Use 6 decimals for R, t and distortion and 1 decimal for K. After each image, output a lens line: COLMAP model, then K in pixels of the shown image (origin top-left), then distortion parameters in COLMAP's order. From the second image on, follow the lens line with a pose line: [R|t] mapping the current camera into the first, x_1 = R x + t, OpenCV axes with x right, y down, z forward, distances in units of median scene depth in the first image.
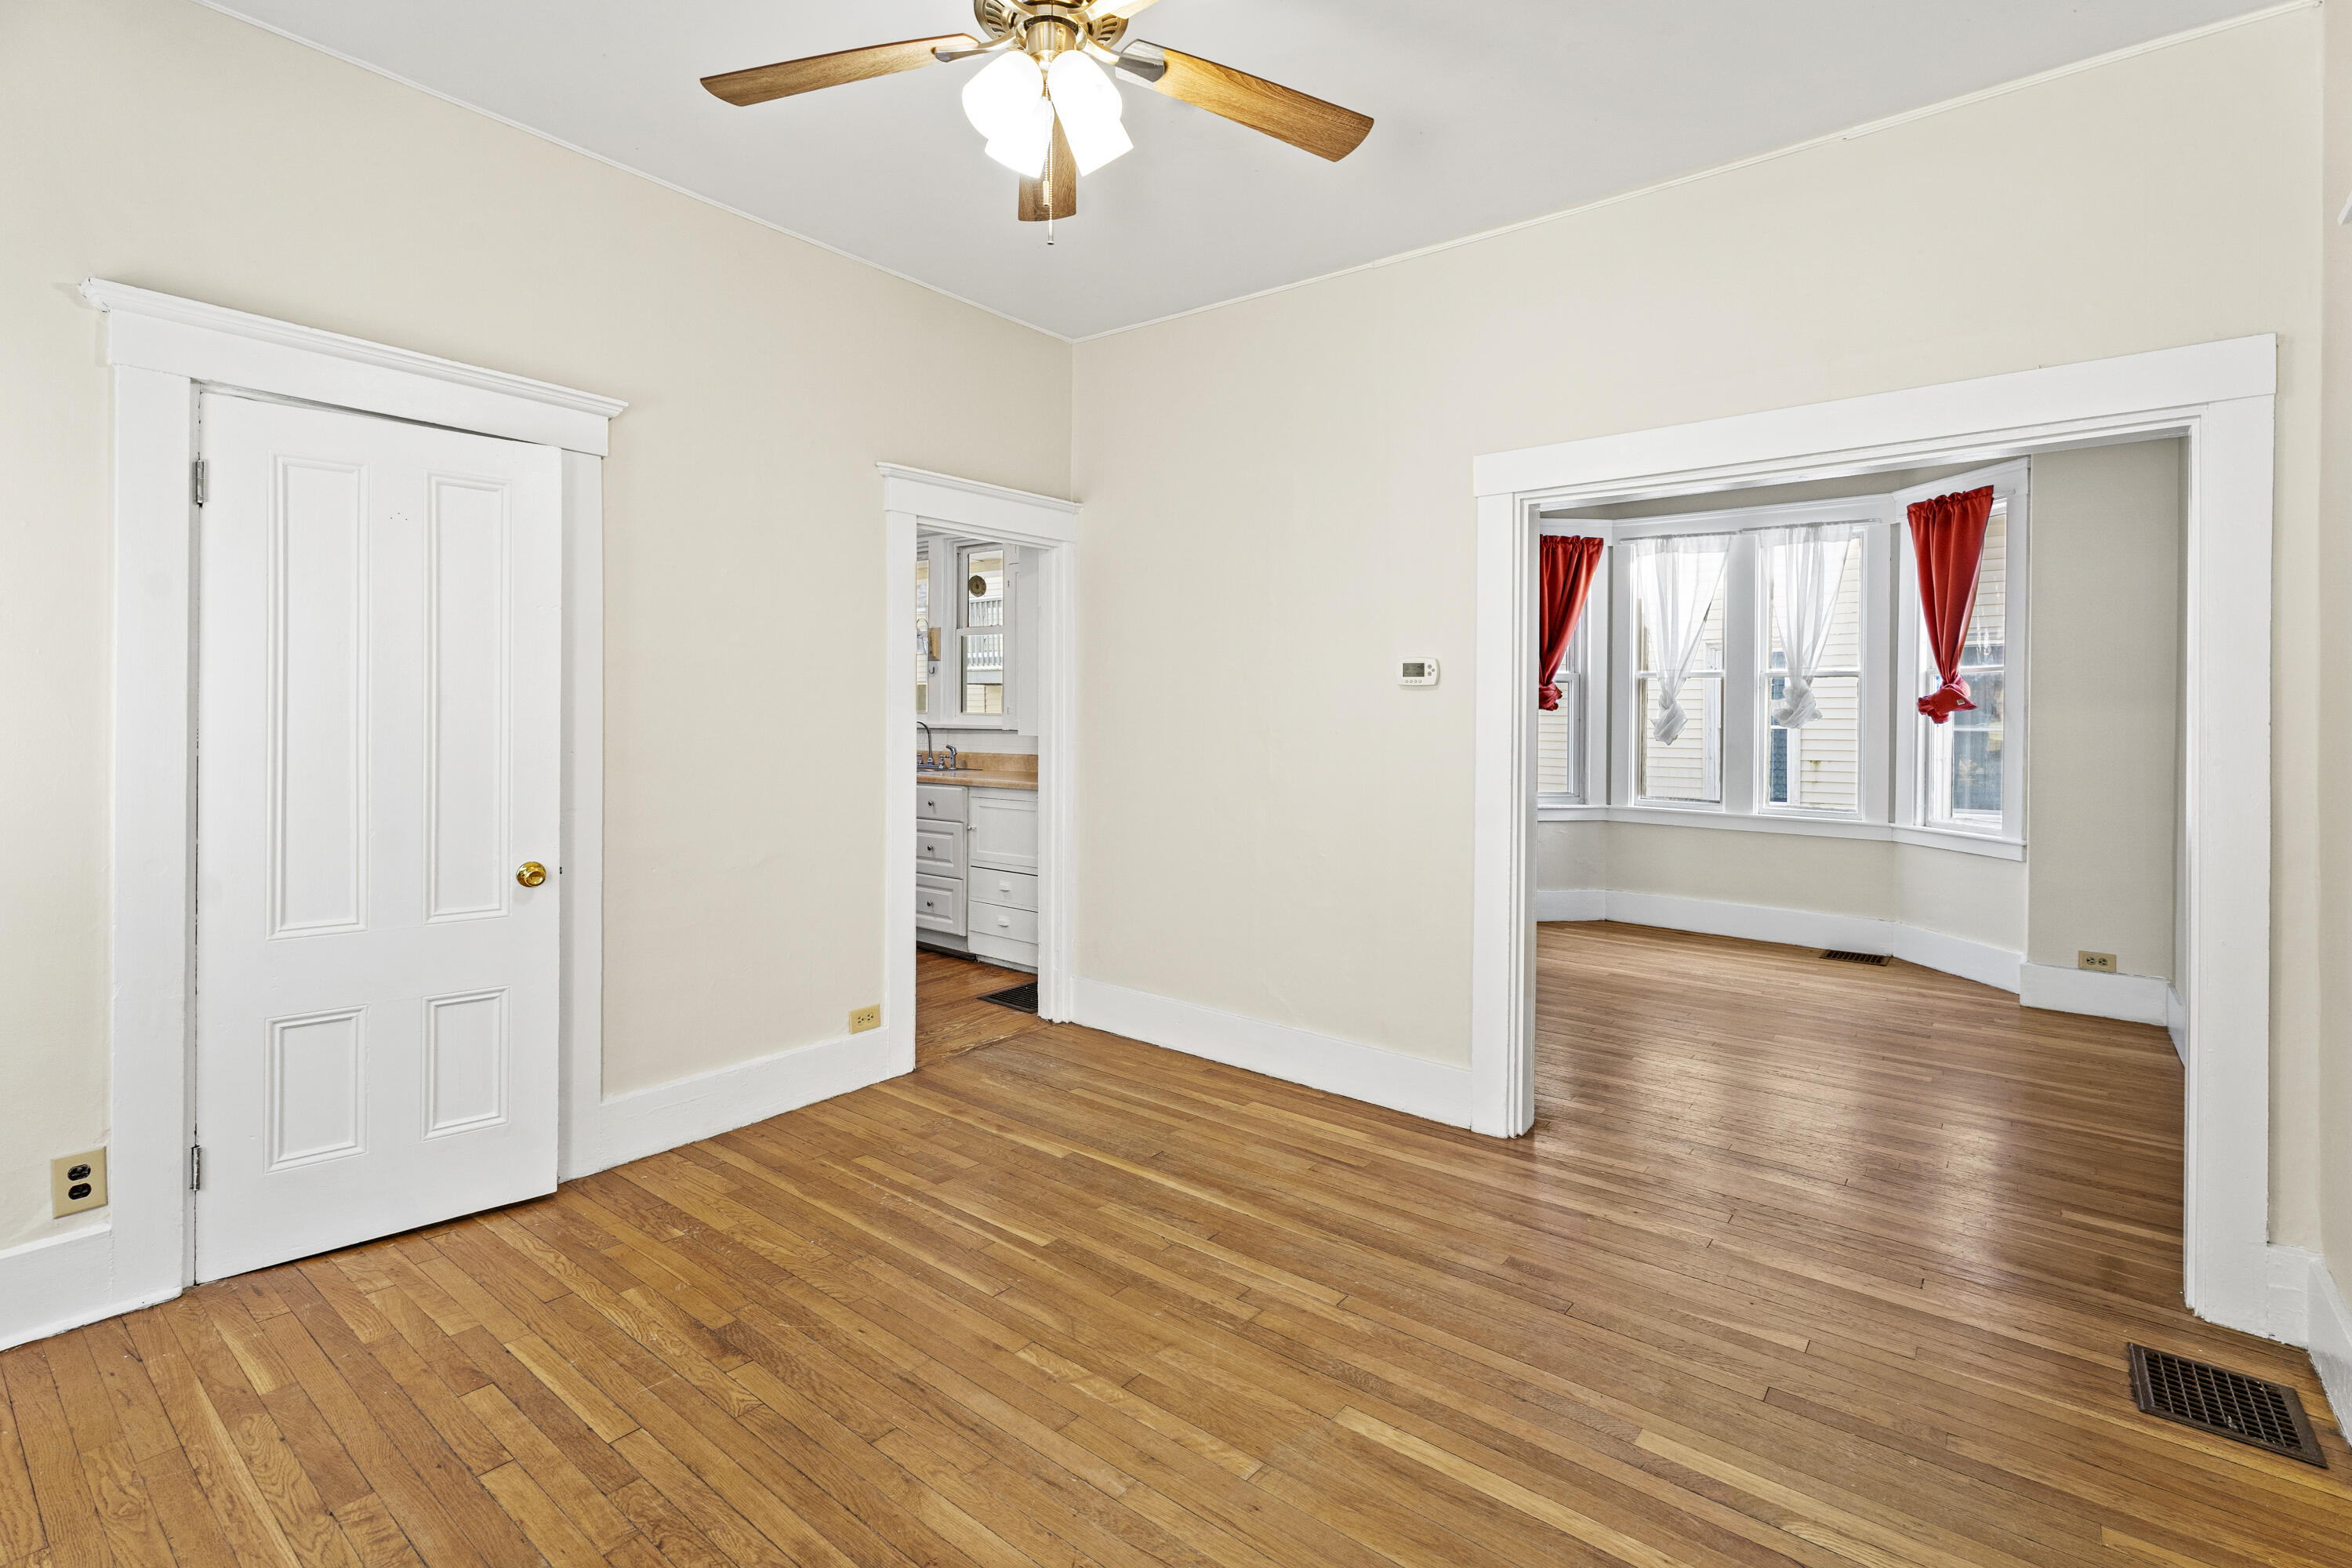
lens RADIAL K [[1076.4, 0, 1173.5], [0, 1076.4, 712.7], [0, 0, 1]] dist [0.003843, -0.002727]
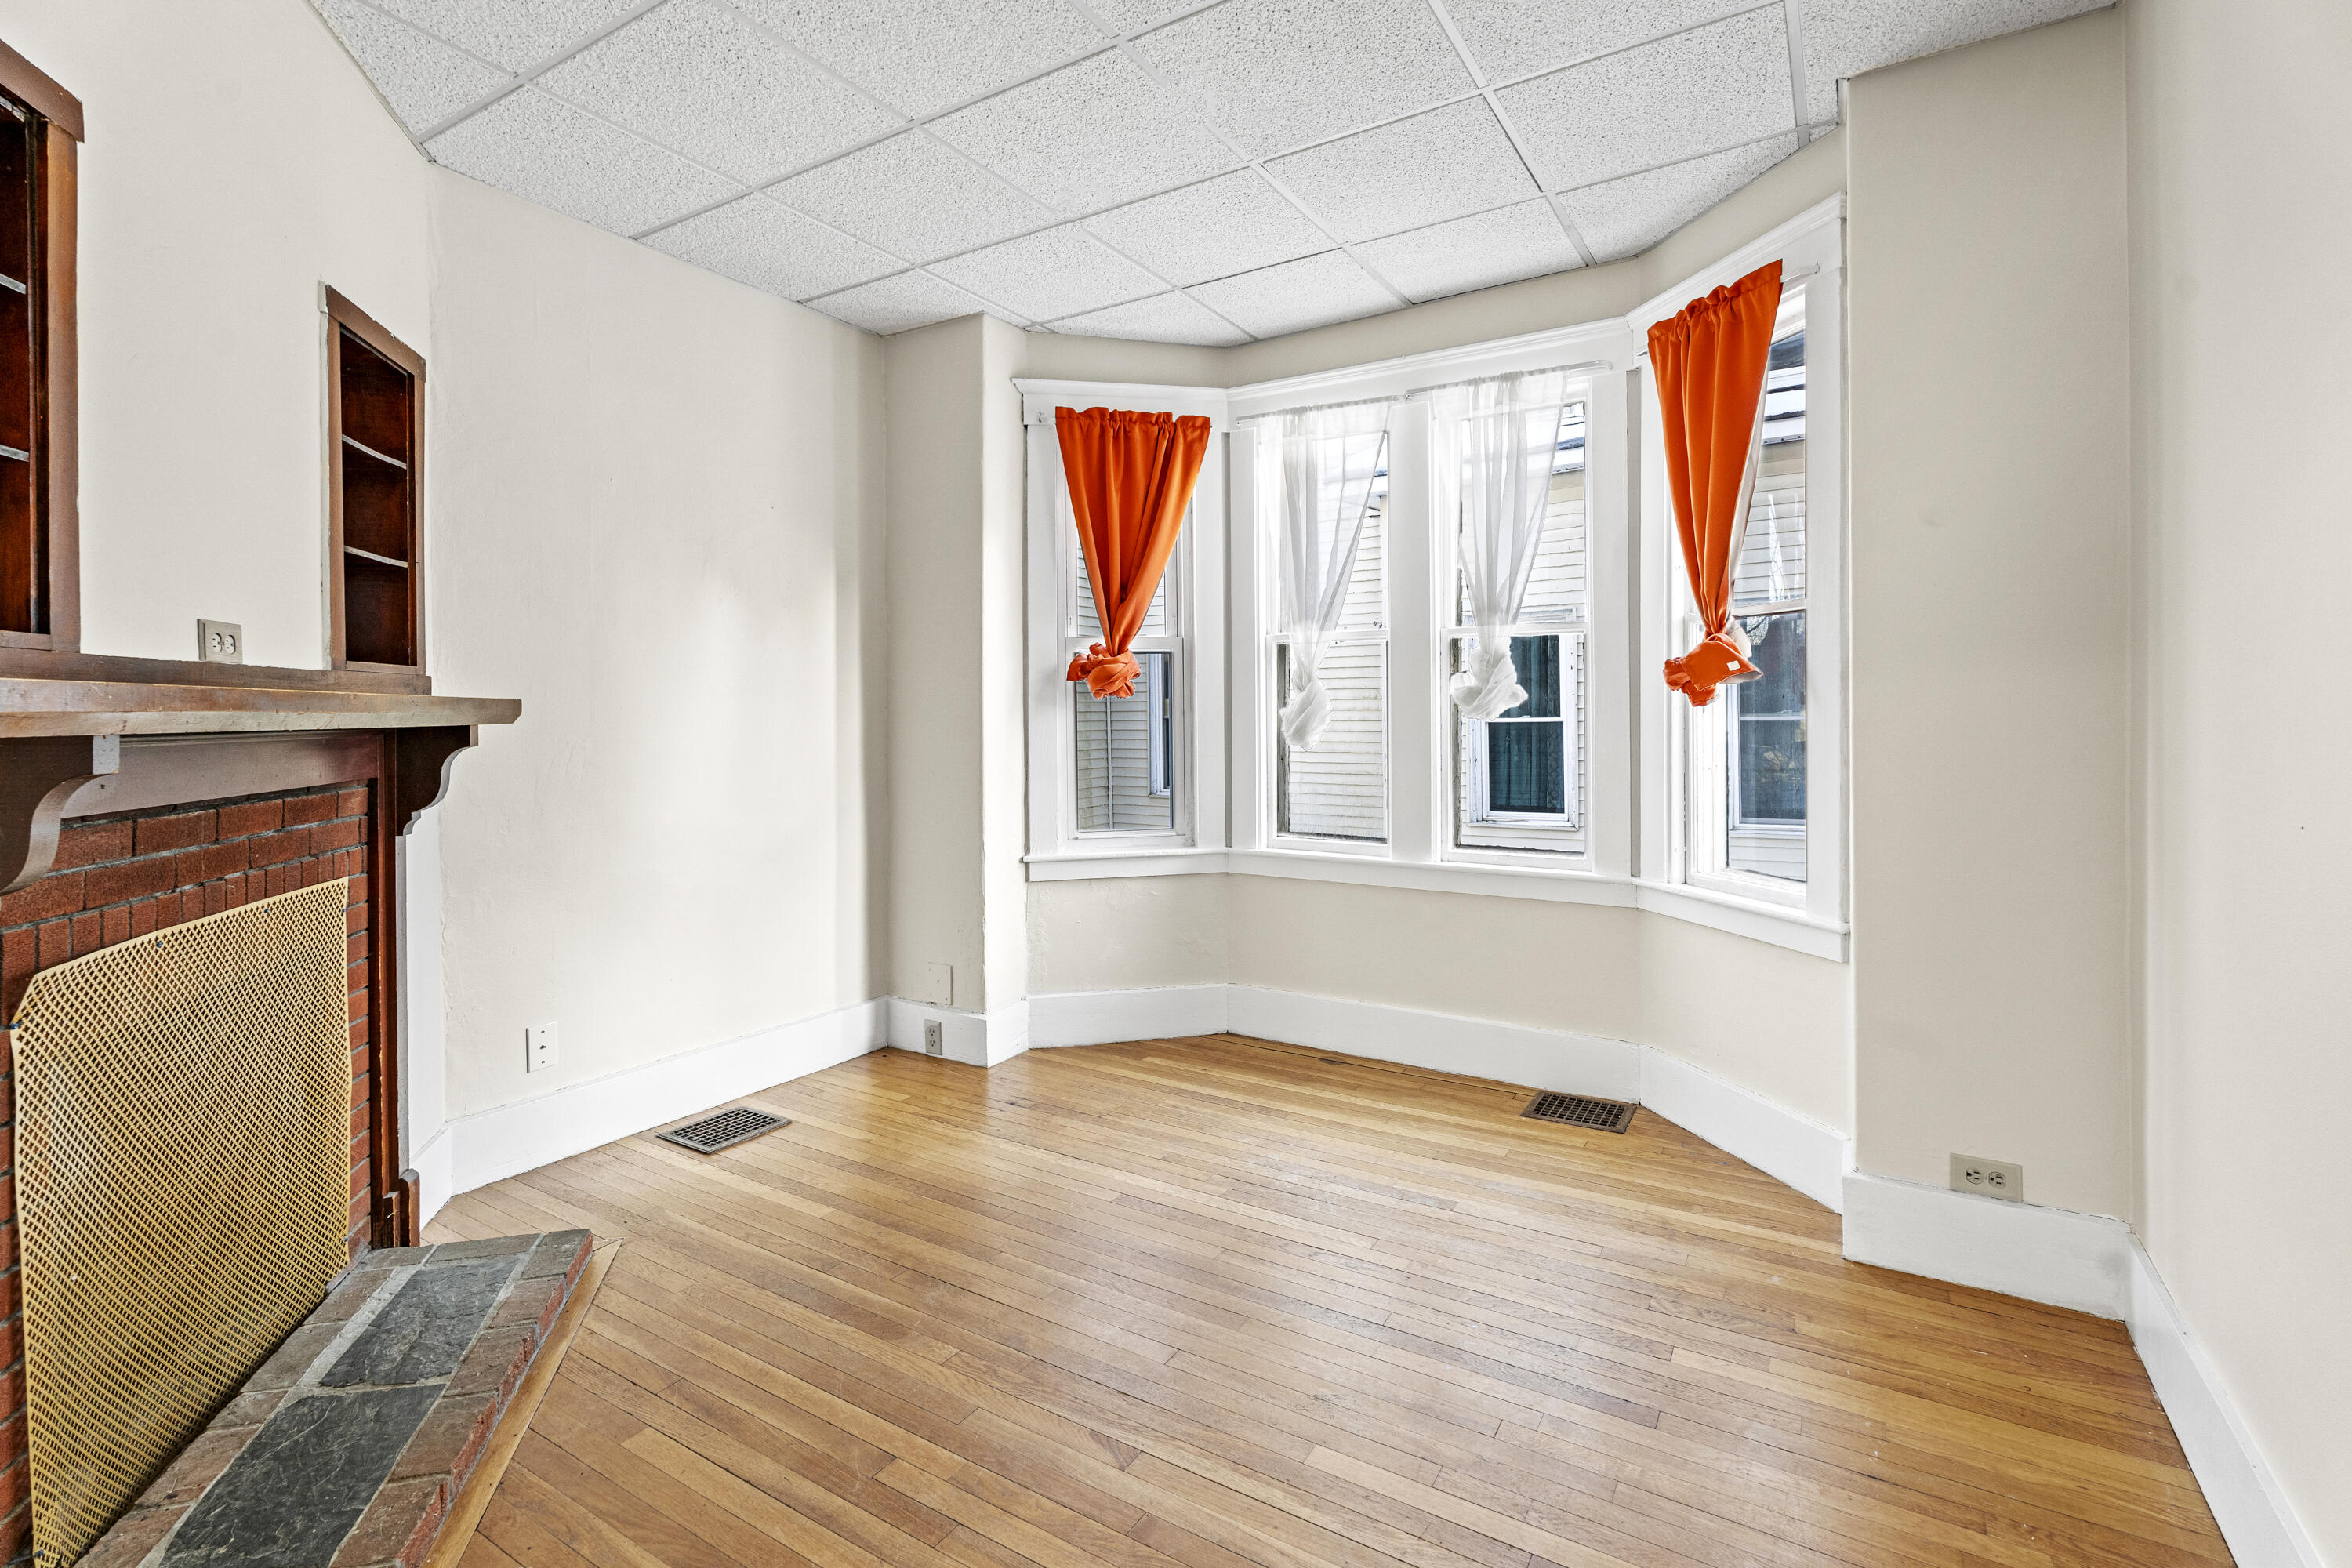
lens RADIAL K [[1076.4, 0, 1182.8], [0, 1076.4, 712.3], [0, 0, 1]] dist [0.003843, -0.002727]
pose [[0.991757, -0.015048, 0.127245, 0.354622], [0.015435, 0.999879, -0.002055, 0.009925], [-0.127199, 0.004002, 0.991869, 0.456443]]
